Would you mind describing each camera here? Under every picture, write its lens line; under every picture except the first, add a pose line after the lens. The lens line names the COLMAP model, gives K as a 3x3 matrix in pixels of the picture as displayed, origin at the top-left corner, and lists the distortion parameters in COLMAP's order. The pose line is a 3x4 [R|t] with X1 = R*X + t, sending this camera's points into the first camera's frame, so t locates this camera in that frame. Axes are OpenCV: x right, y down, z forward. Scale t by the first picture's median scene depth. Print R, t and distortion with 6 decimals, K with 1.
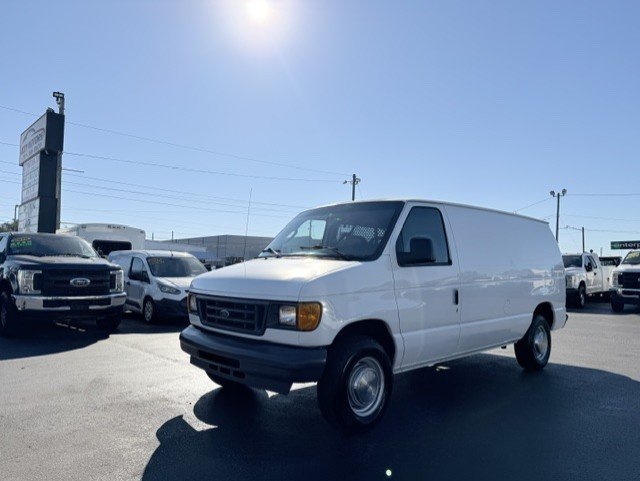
lens RADIAL K [[457.5, 0, 323.7], [0, 457.5, 234.4], [0, 0, 1]] dist [0.019328, -0.005284]
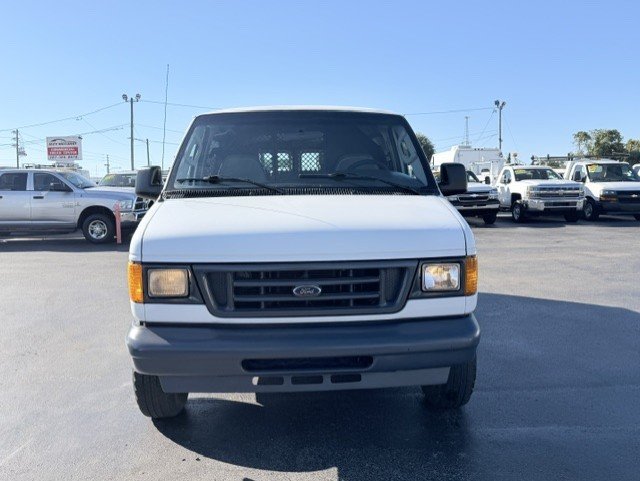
lens RADIAL K [[516.8, 0, 336.1], [0, 516.8, 240.9], [0, 0, 1]] dist [0.042635, 0.001860]
pose [[0.642569, -0.103106, 0.759259, -0.719819], [-0.038178, 0.985366, 0.166121, -0.003712], [-0.765277, -0.135731, 0.629229, 0.576786]]
